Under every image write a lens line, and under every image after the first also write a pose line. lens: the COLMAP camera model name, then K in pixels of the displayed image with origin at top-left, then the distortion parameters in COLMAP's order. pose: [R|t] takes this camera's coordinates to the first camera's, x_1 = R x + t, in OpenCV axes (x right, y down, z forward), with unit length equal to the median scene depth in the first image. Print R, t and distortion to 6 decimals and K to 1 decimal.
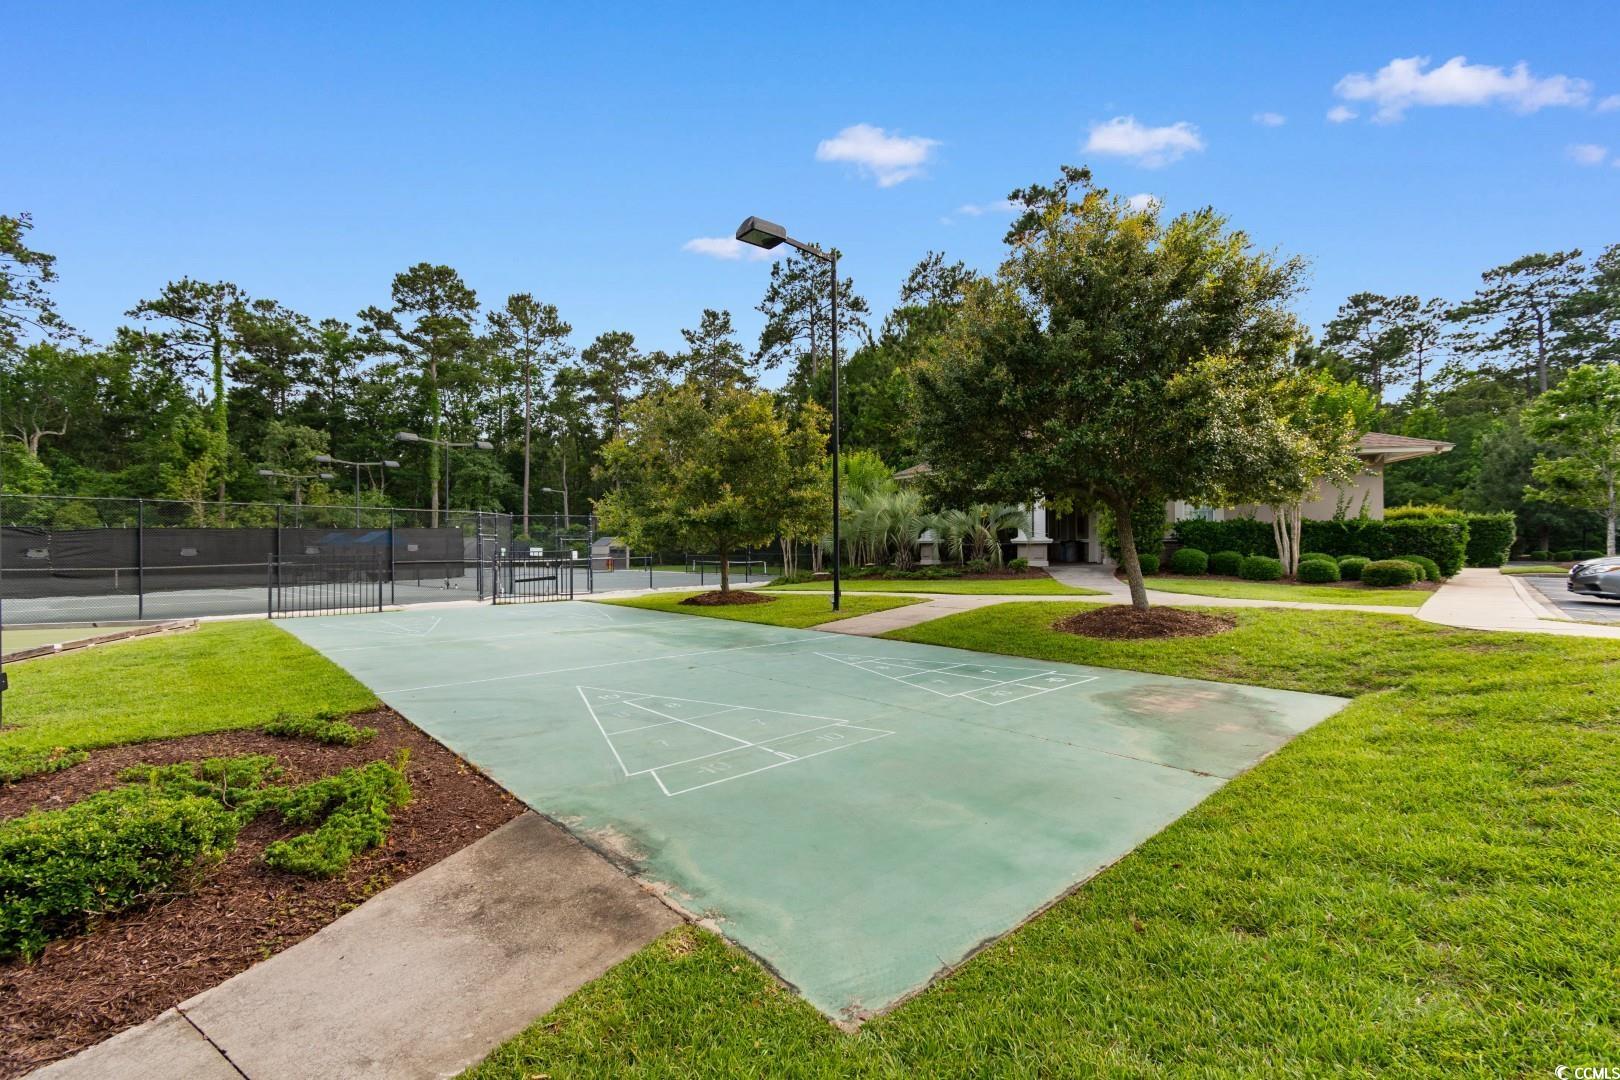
lens RADIAL K [[703.3, 0, 810.3], [0, 703.3, 547.1], [0, 0, 1]] dist [-0.000424, -0.000169]
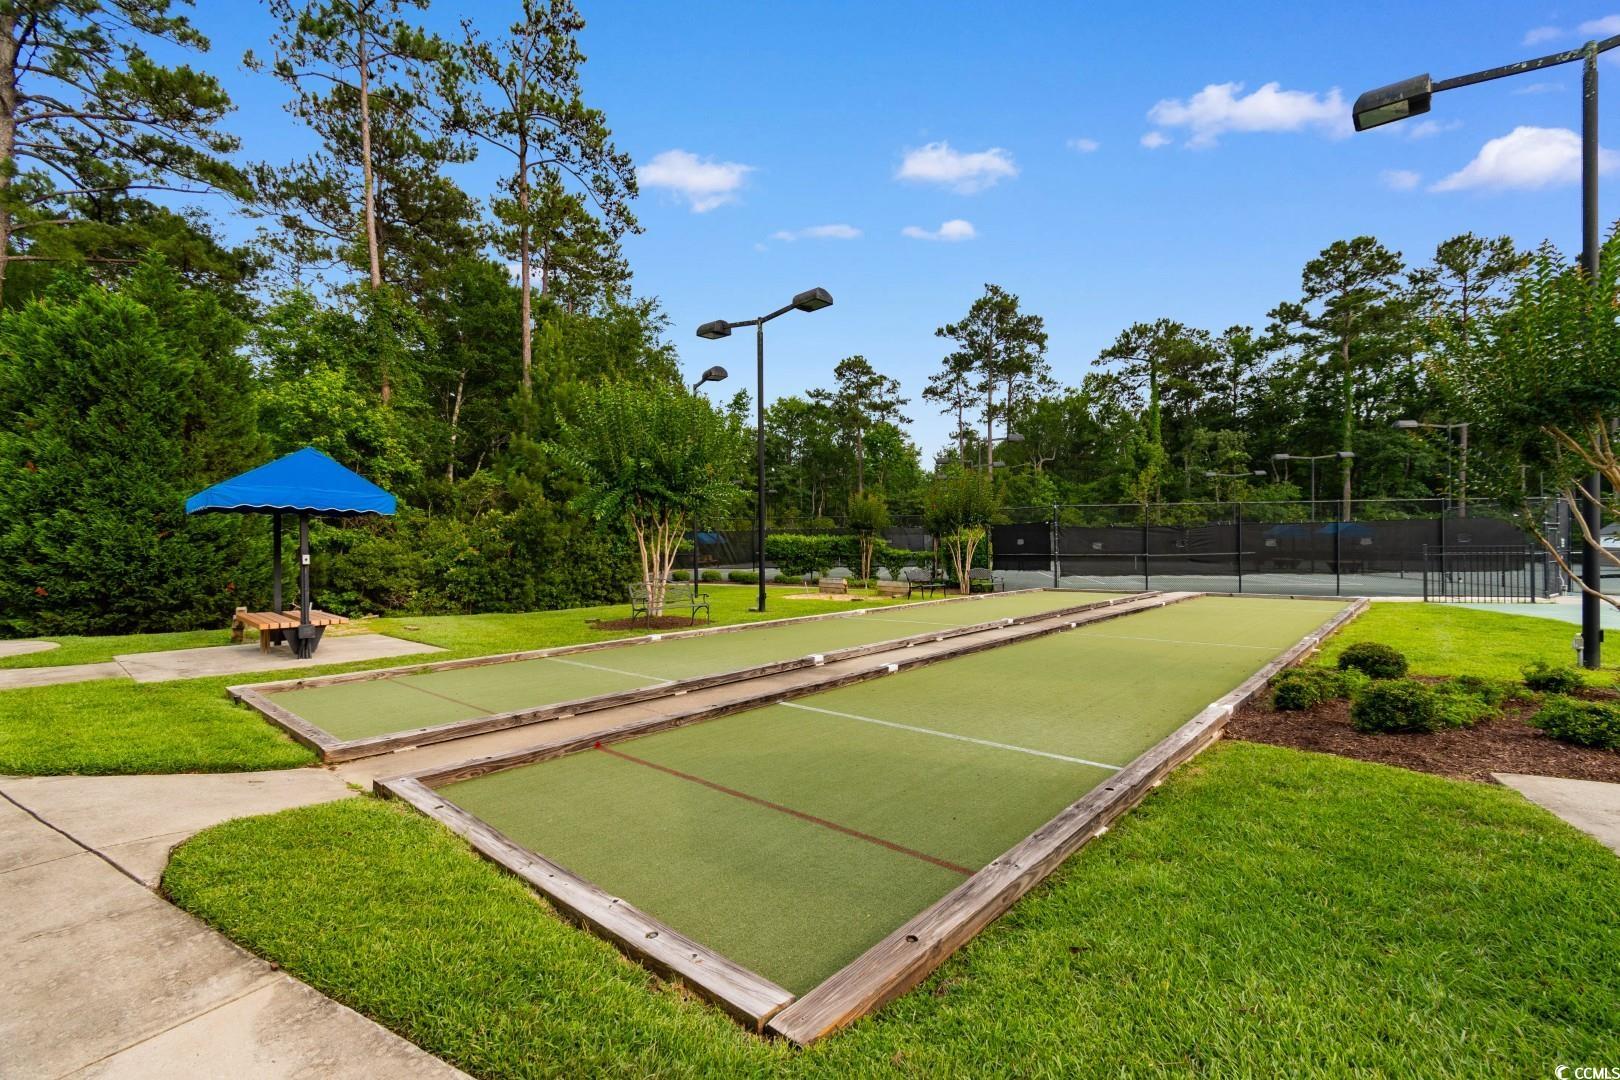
lens RADIAL K [[703.3, 0, 809.6], [0, 703.3, 537.7], [0, 0, 1]] dist [-0.000424, -0.000169]
pose [[0.496293, -0.007863, -0.868120, -0.078813], [0.005250, 0.999968, -0.006056, 0.000913], [0.868139, -0.001552, 0.496318, -0.100620]]
